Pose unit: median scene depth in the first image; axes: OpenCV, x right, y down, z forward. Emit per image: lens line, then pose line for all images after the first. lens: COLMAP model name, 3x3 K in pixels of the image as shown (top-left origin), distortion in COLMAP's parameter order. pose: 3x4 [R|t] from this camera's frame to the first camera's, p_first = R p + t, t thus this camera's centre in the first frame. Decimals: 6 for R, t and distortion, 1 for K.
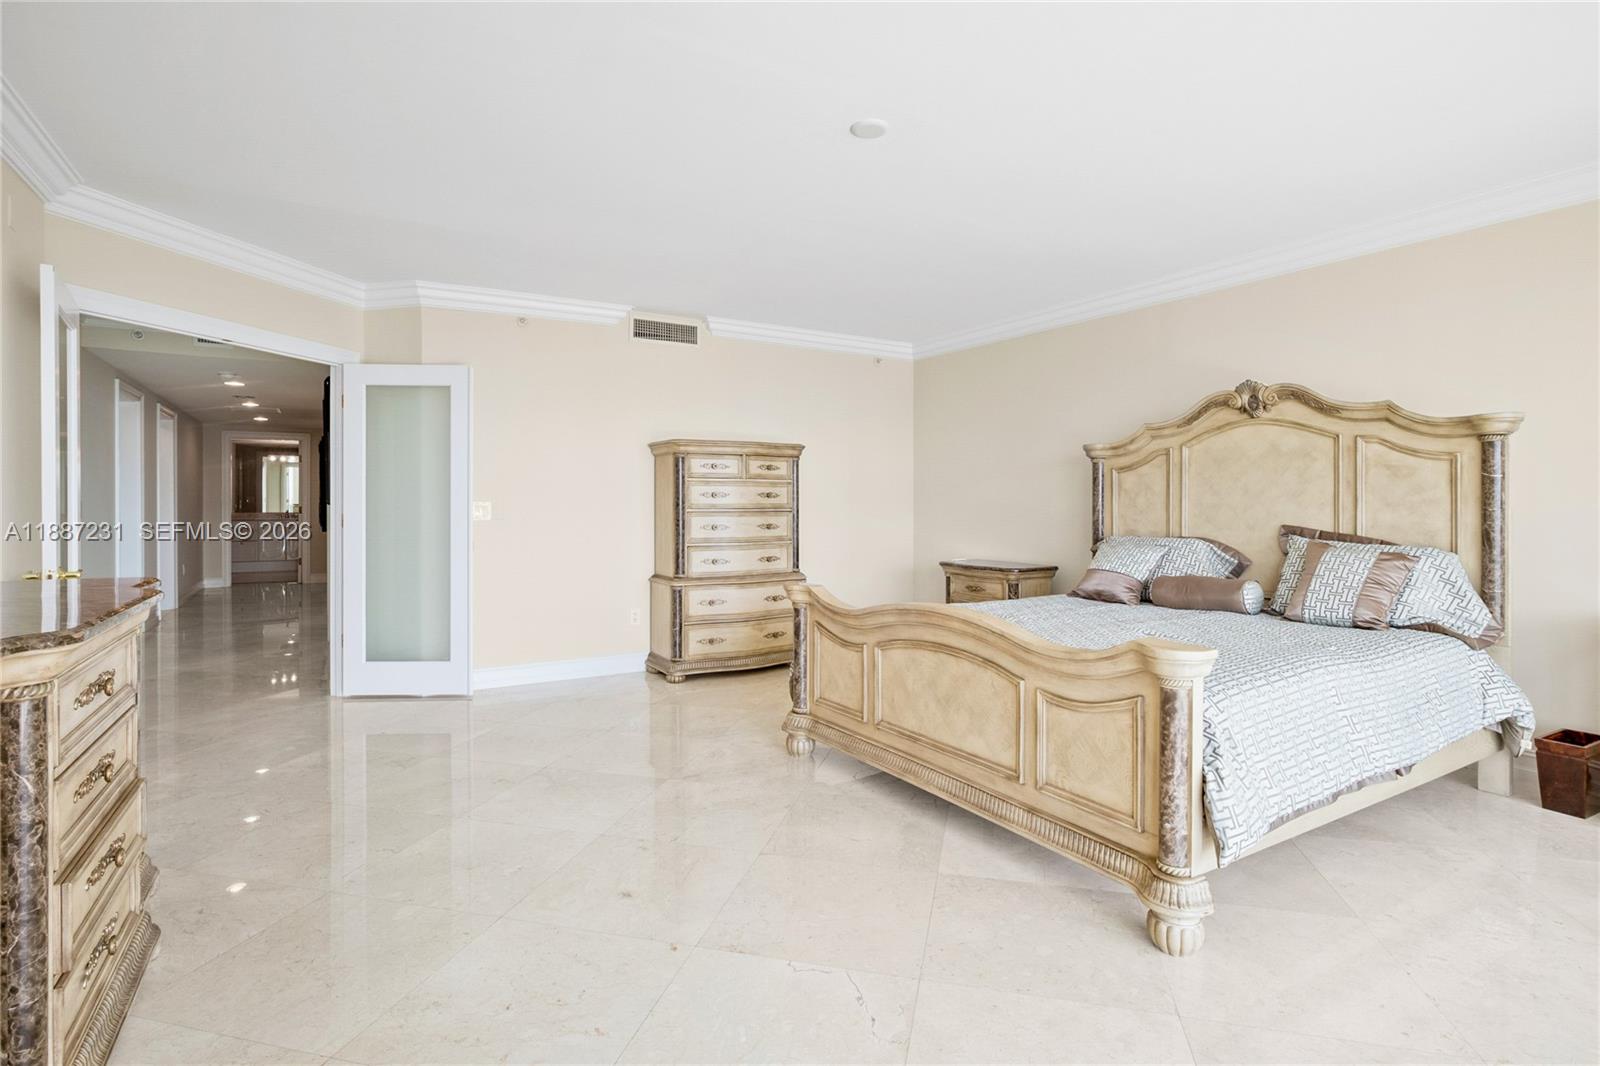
lens RADIAL K [[828.3, 0, 799.8], [0, 828.3, 503.8], [0, 0, 1]] dist [-0.015501, 0.000722]
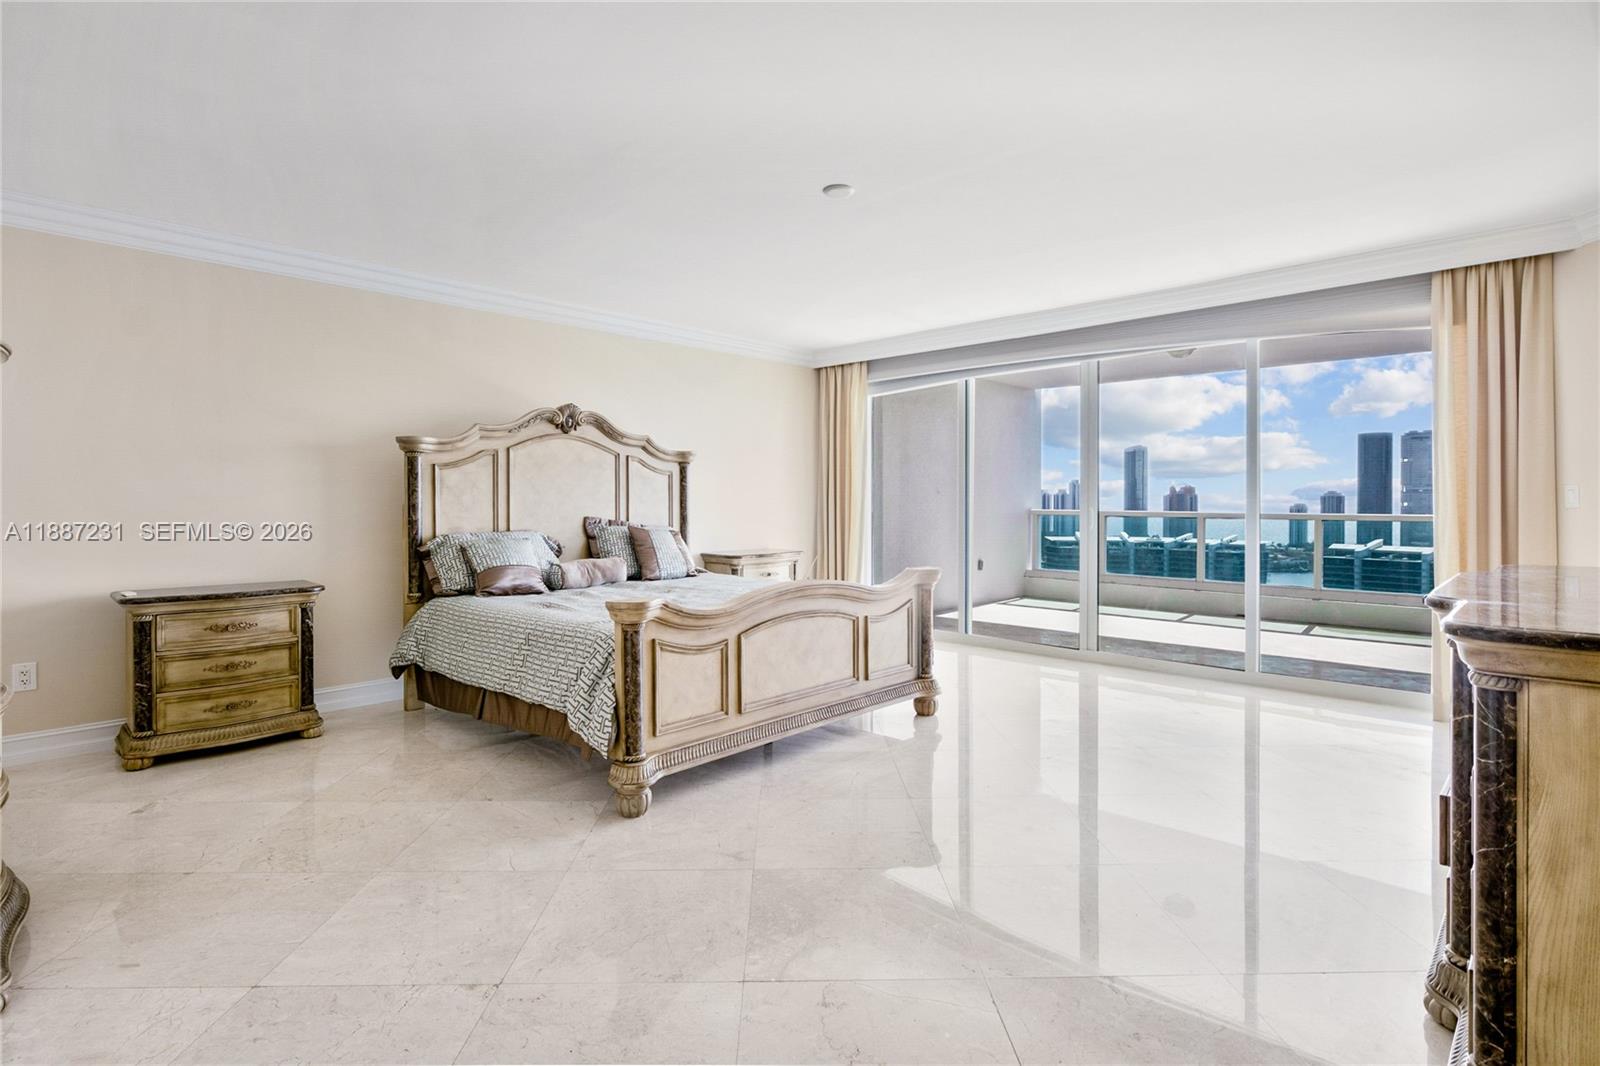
lens RADIAL K [[828.3, 0, 799.8], [0, 828.3, 503.8], [0, 0, 1]] dist [-0.015501, 0.000722]
pose [[-0.303881, 0.000610, 0.952710, -0.836108], [0.000637, 1.000000, -0.000437, 0.005215], [-0.952710, 0.000474, -0.303881, 1.126980]]
